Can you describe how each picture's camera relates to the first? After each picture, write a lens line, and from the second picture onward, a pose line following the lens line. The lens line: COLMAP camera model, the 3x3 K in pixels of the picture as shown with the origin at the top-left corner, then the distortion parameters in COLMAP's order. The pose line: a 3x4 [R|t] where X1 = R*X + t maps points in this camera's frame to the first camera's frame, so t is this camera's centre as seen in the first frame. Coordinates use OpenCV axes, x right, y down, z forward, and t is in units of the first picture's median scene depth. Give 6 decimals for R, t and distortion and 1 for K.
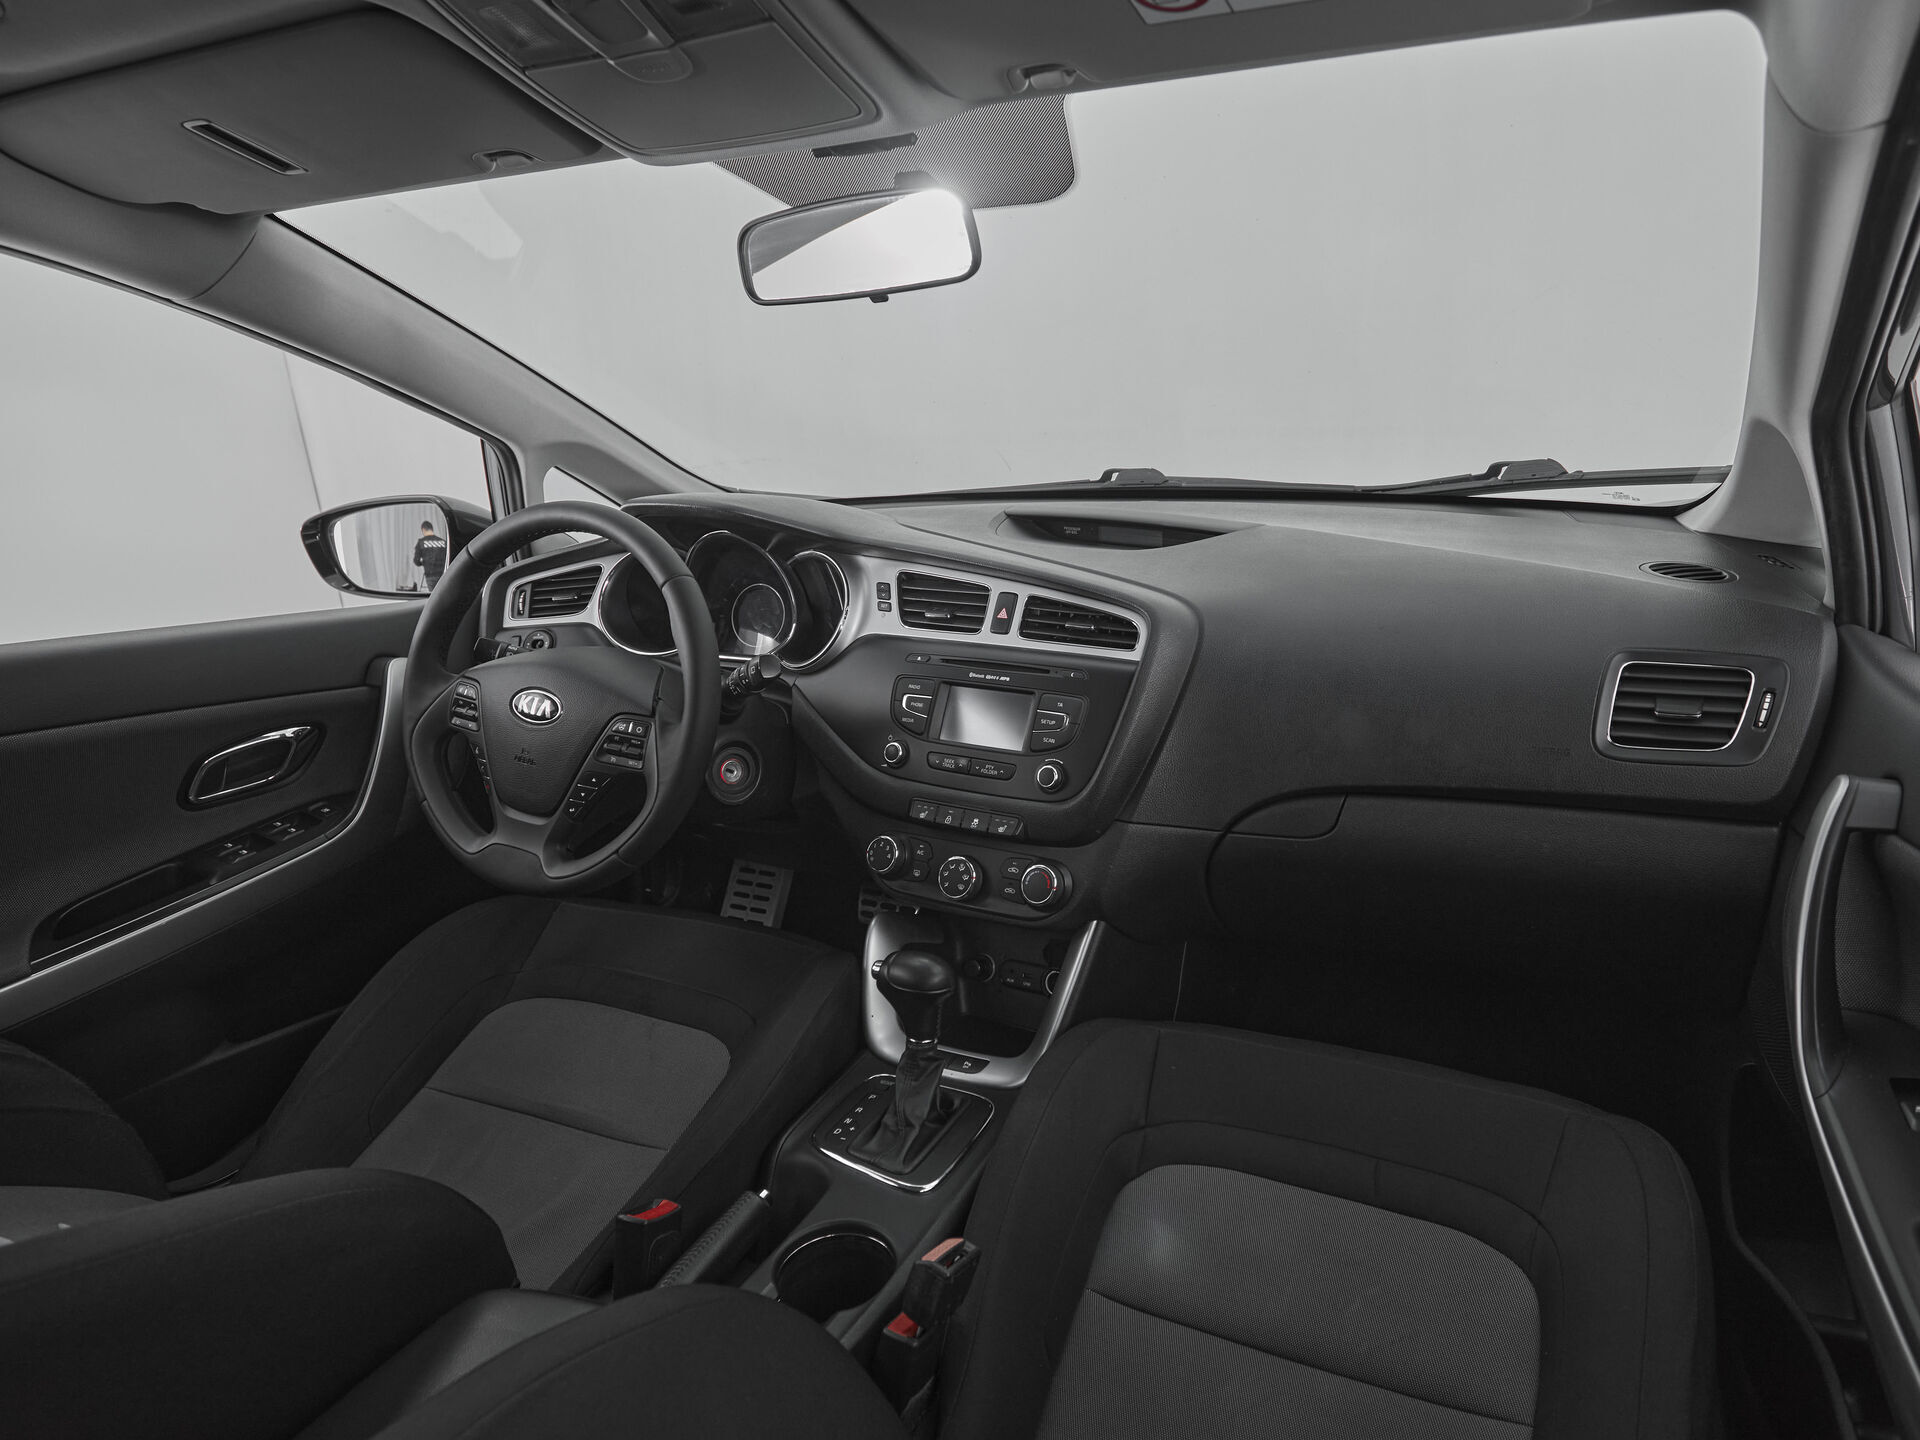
lens RADIAL K [[1150.6, 0, 1027.6], [0, 1150.6, 734.3], [0, 0, 1]] dist [0.002727, -0.002892]
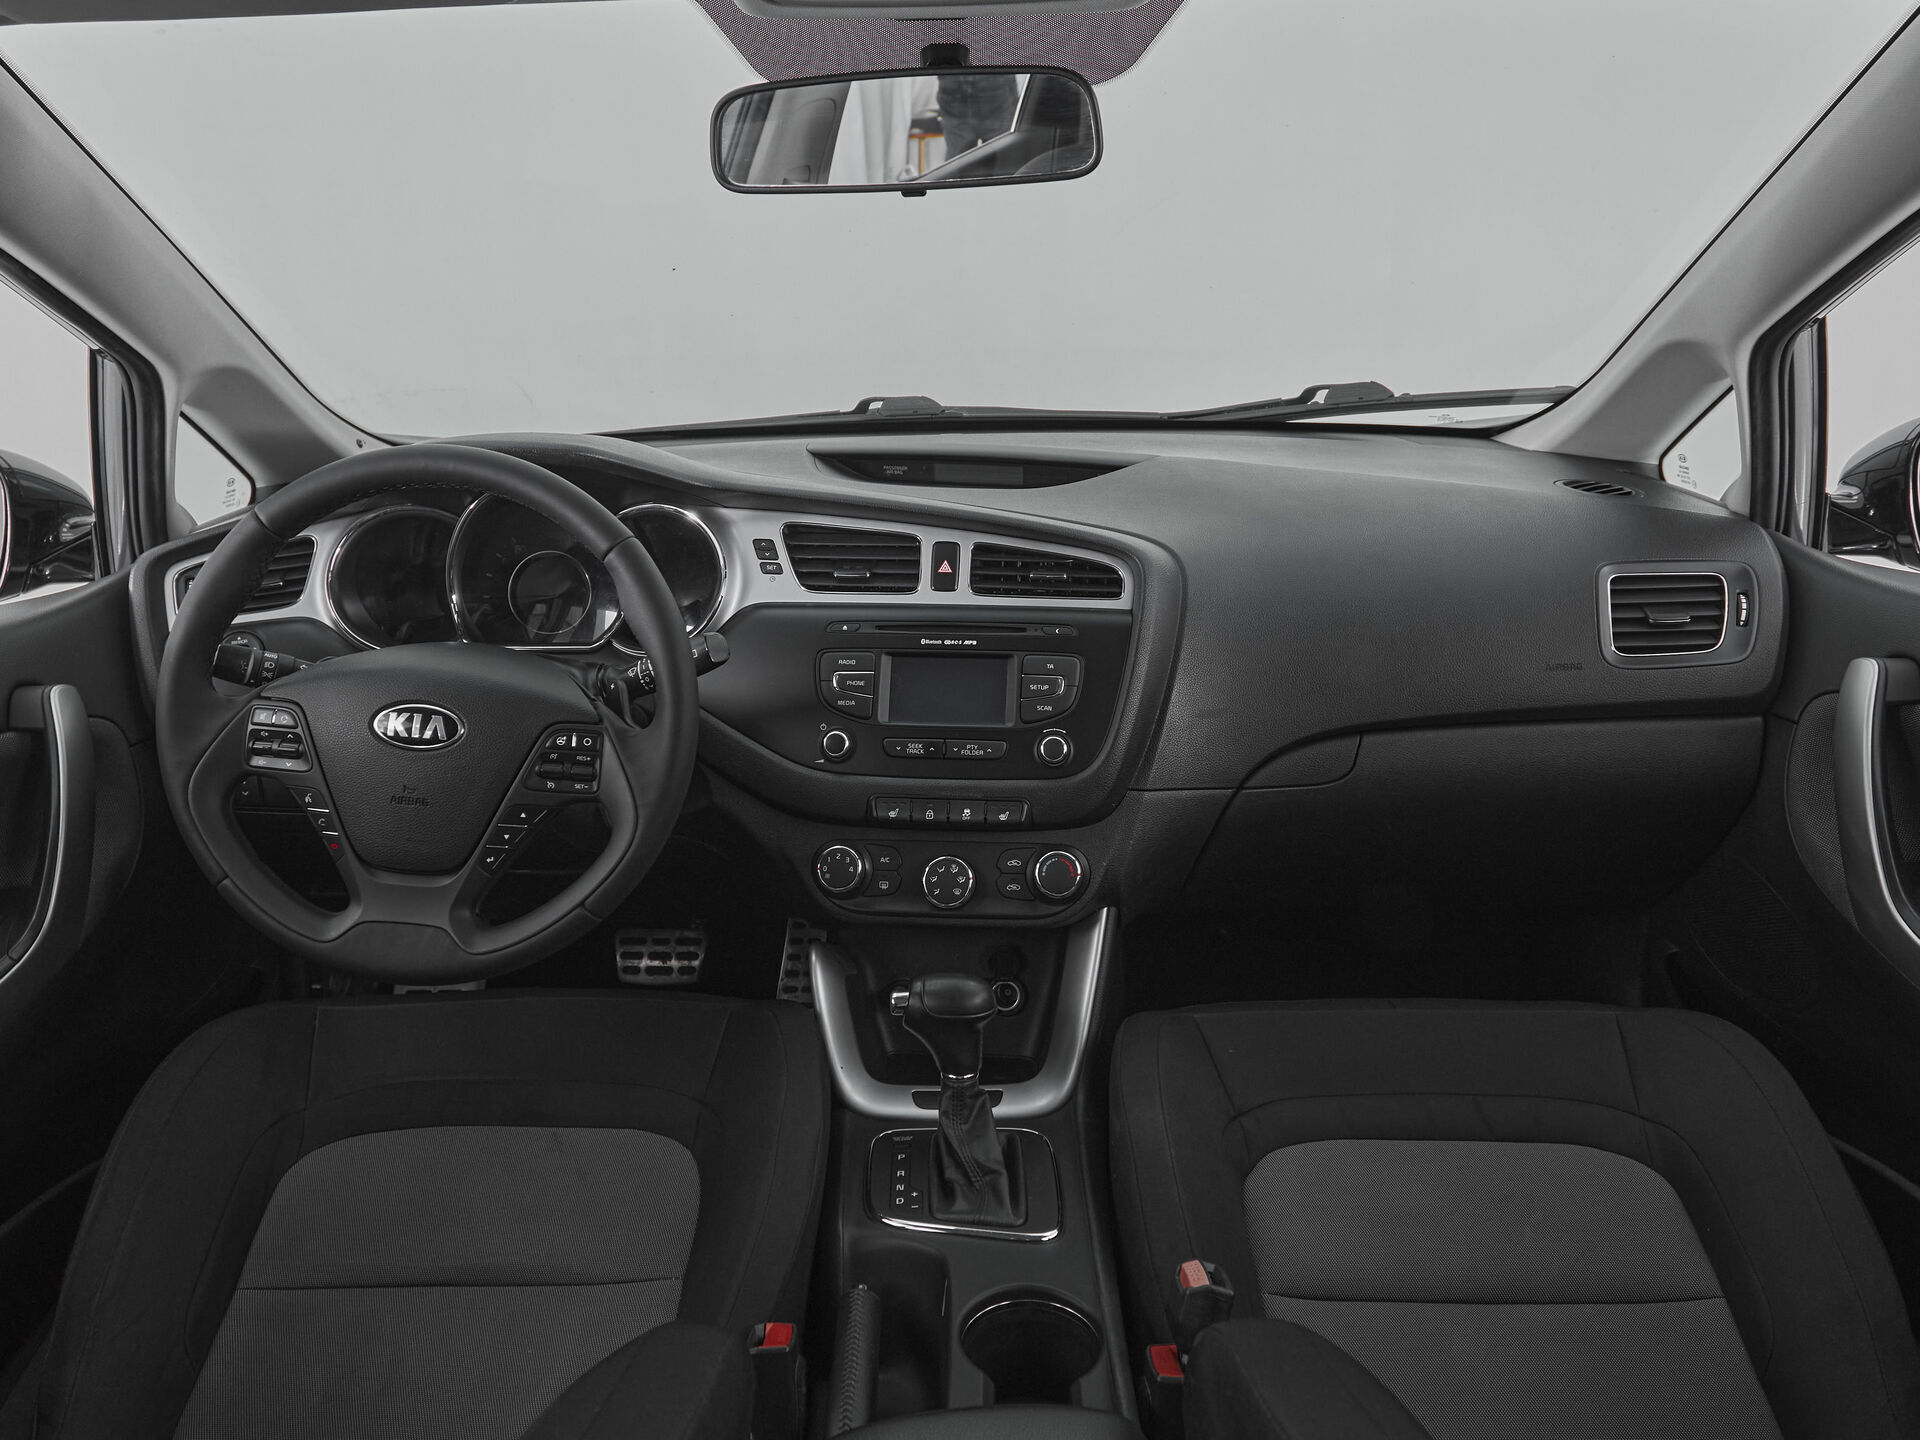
lens RADIAL K [[1422.2, 0, 925.7], [0, 1422.2, 728.0], [0, 0, 1]] dist [0.003387, -0.001530]
pose [[0.921283, -0.097403, 0.376497, -0.448711], [0.097554, 0.995054, 0.018714, -0.008300], [-0.376458, 0.019488, 0.926229, 0.038807]]
